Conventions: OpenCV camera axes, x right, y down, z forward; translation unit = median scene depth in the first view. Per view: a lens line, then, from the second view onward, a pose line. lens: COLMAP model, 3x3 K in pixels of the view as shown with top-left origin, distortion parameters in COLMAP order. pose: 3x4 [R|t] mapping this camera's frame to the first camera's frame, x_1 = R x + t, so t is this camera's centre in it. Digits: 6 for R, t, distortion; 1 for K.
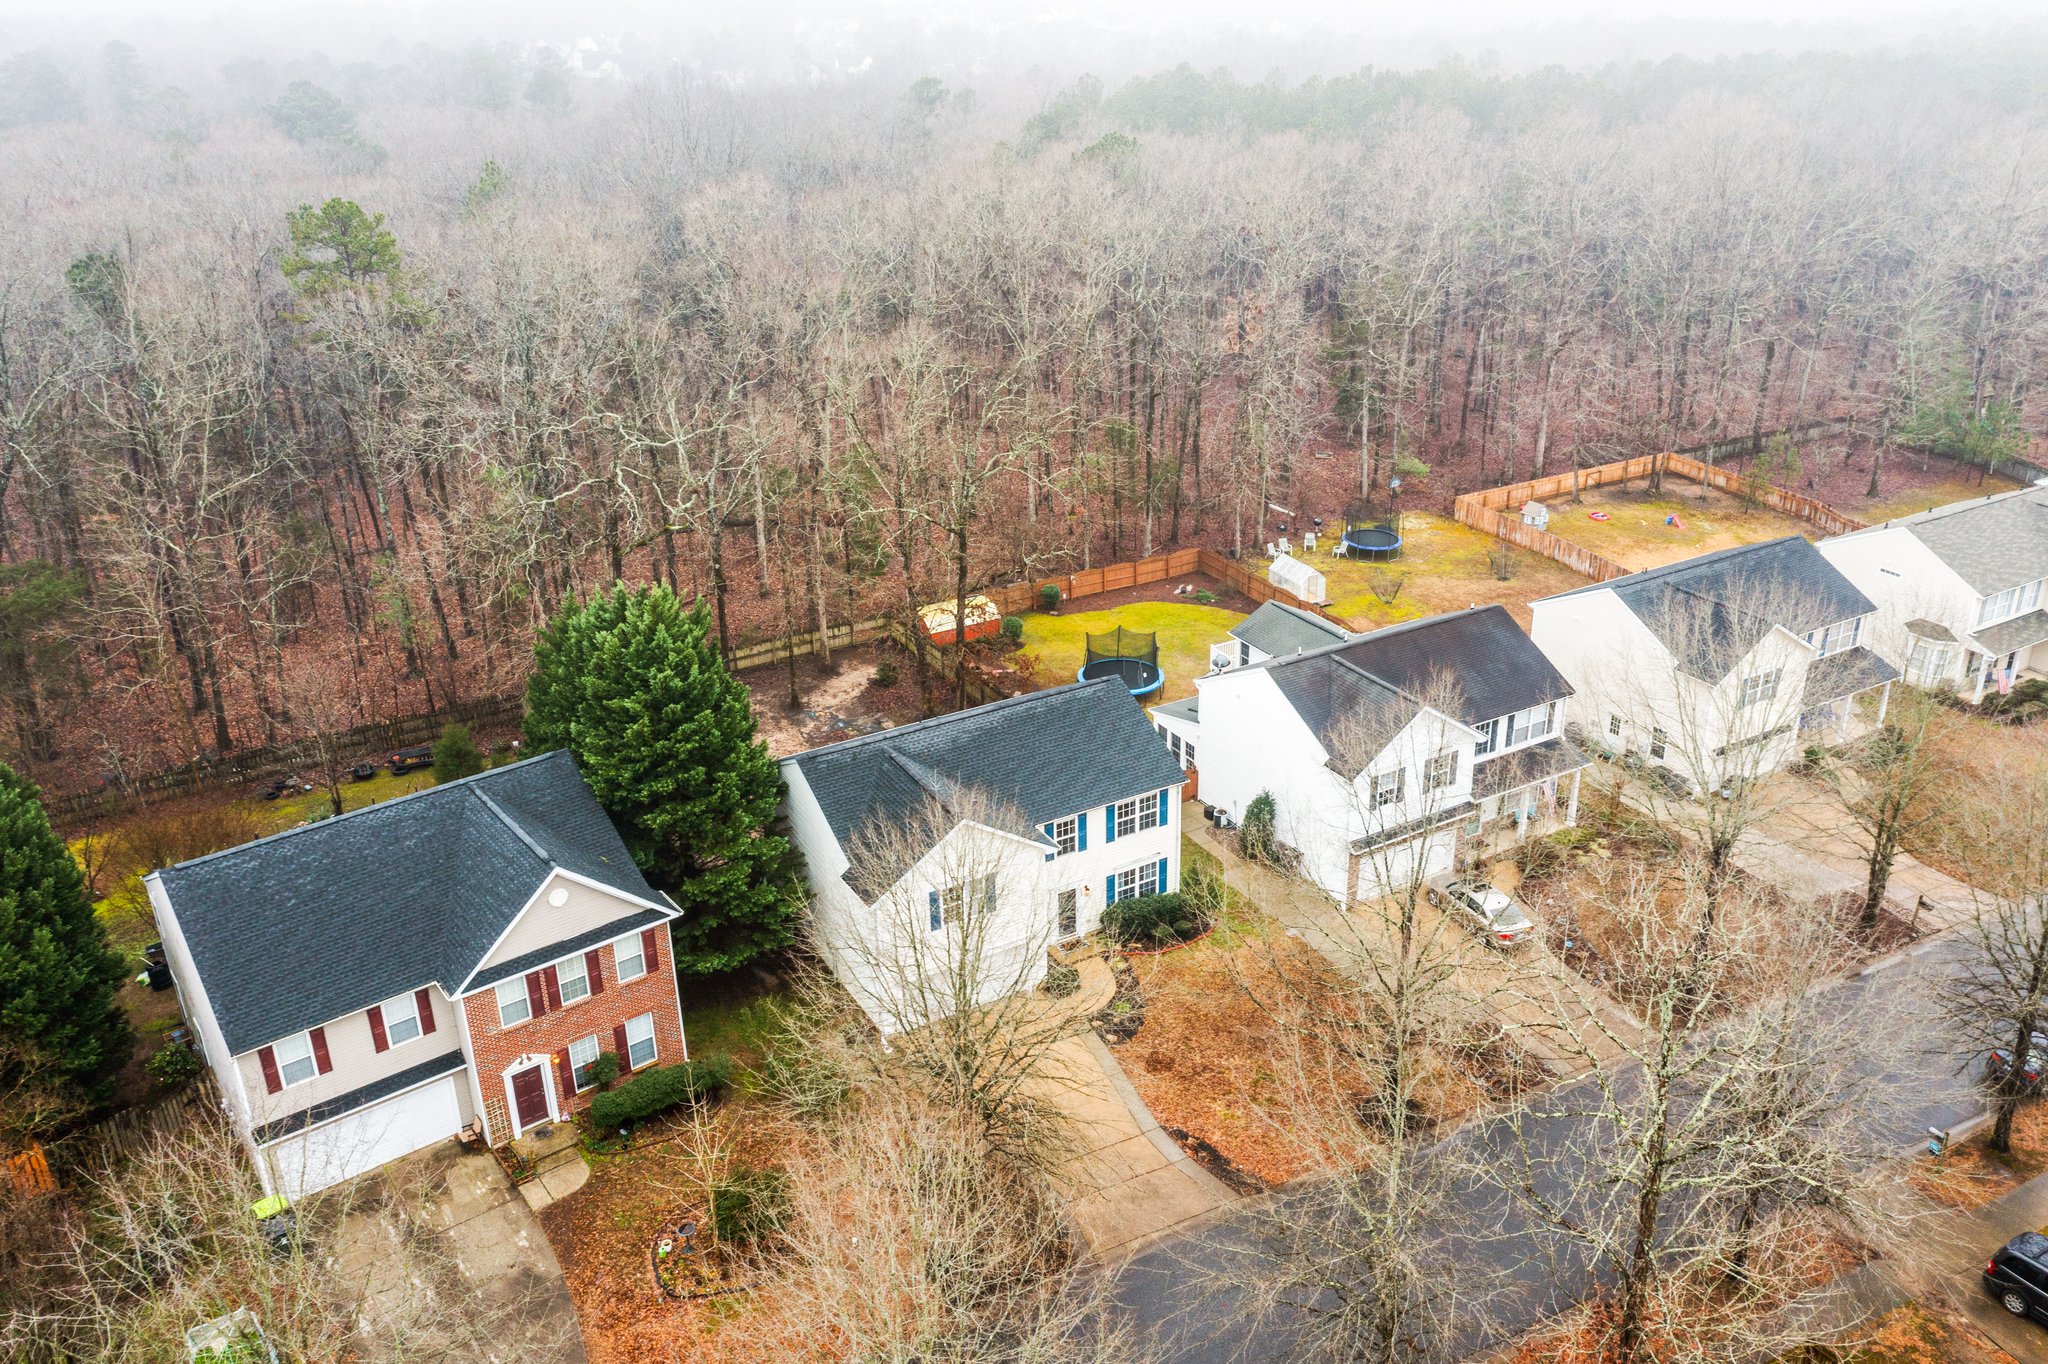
lens RADIAL K [[1626.1, 0, 1025.6], [0, 1626.1, 662.6], [0, 0, 1]] dist [-0.005928, 0.009604]
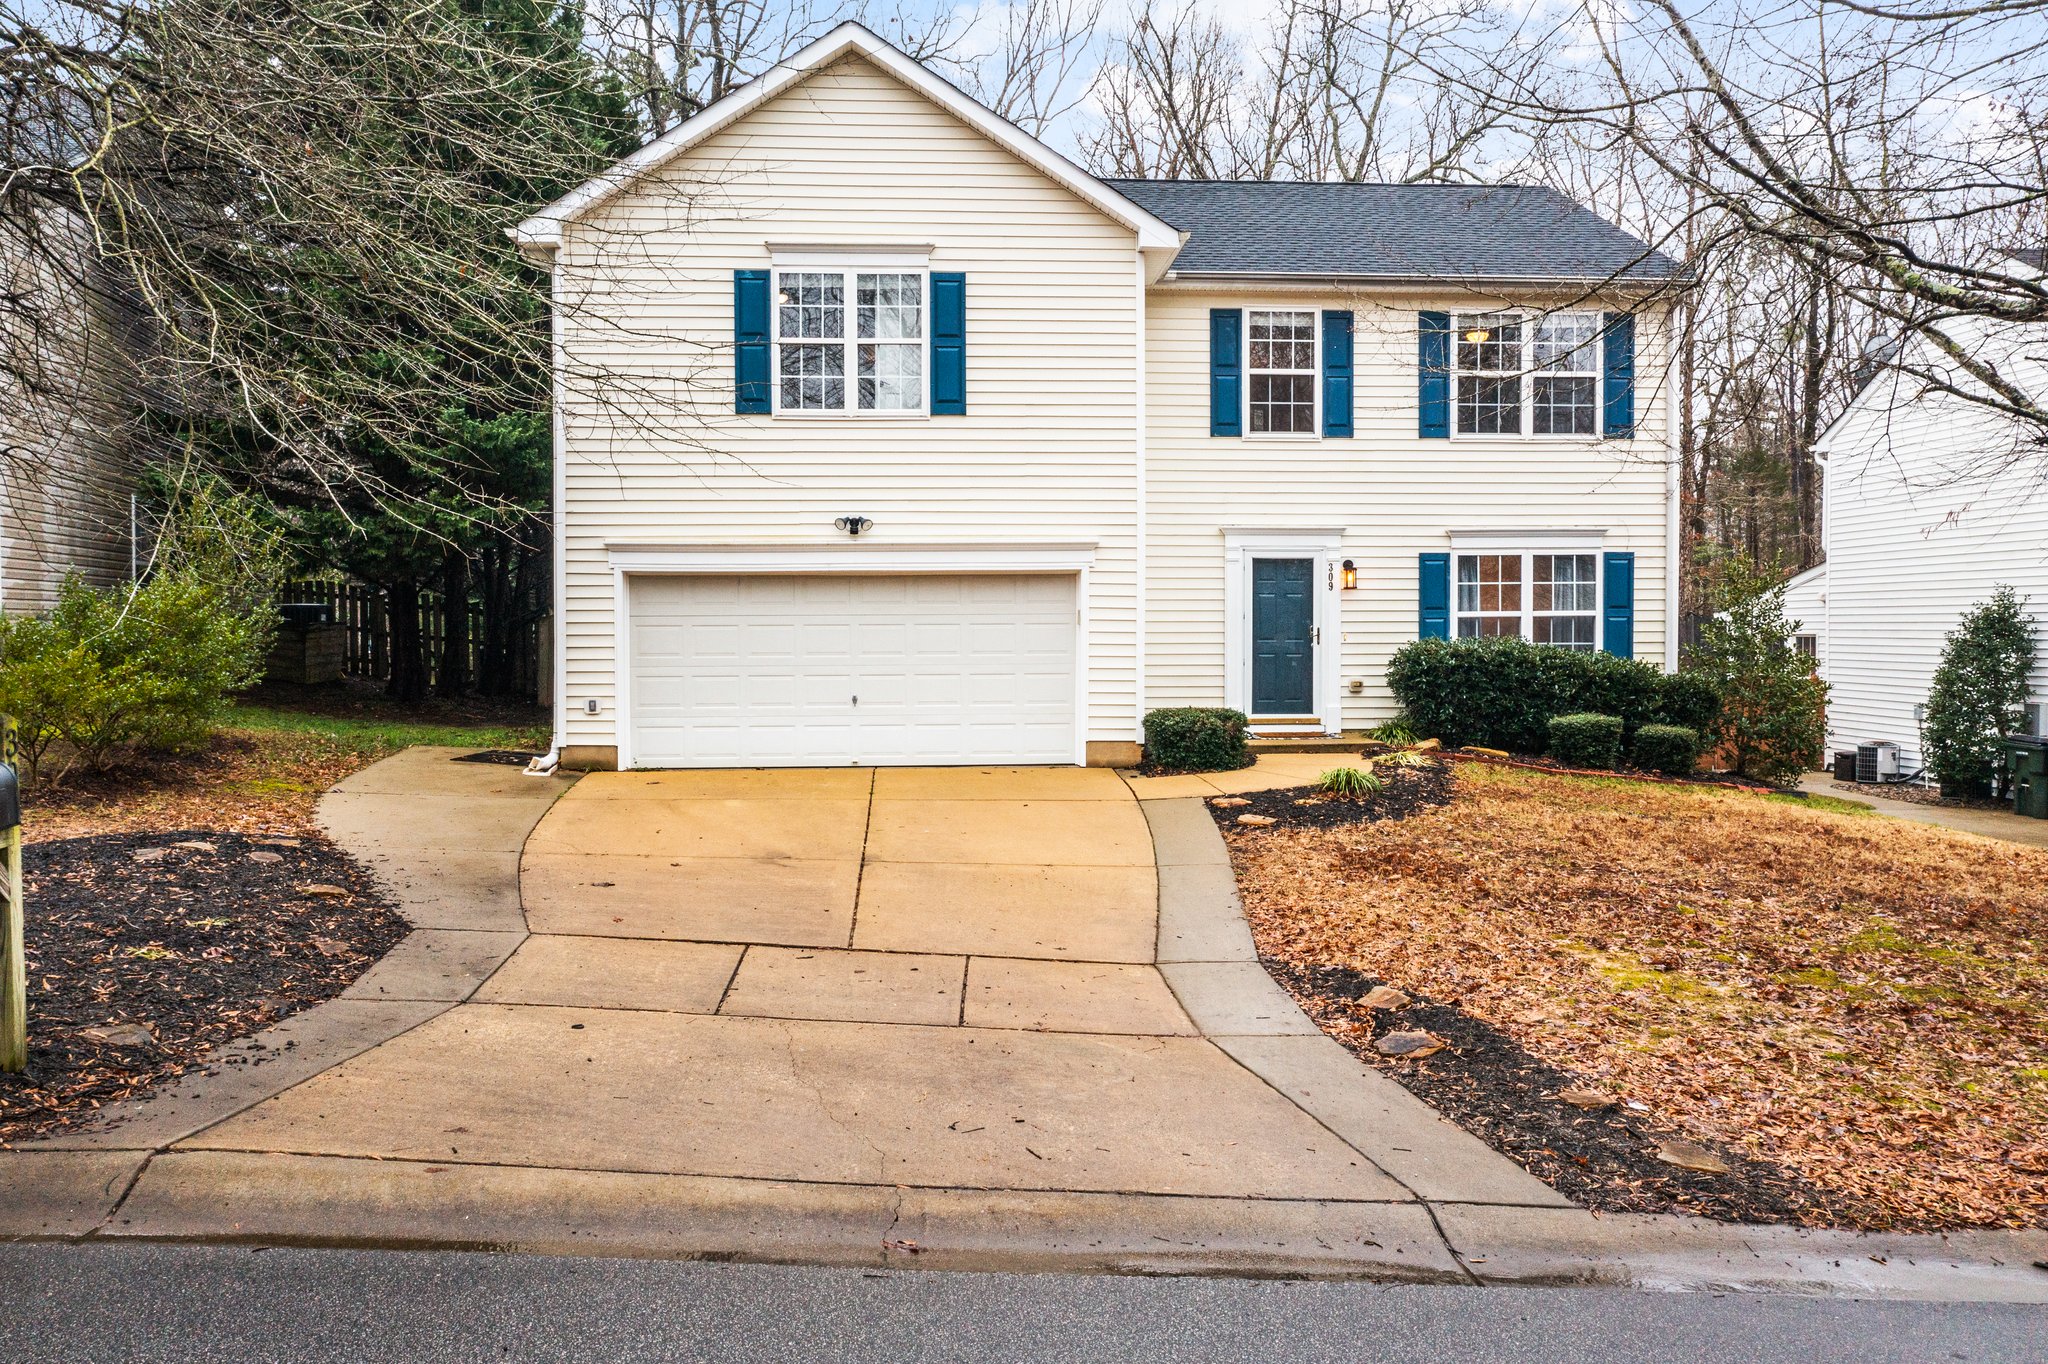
lens RADIAL K [[1635.2, 0, 1027.7], [0, 1635.2, 675.4], [0, 0, 1]] dist [-0.007060, 0.004501]
pose [[0.902153, 0.030255, -0.430353, 0.122584], [-0.188891, 0.924541, -0.330976, 0.281756], [0.387865, 0.379881, 0.839792, 0.703577]]
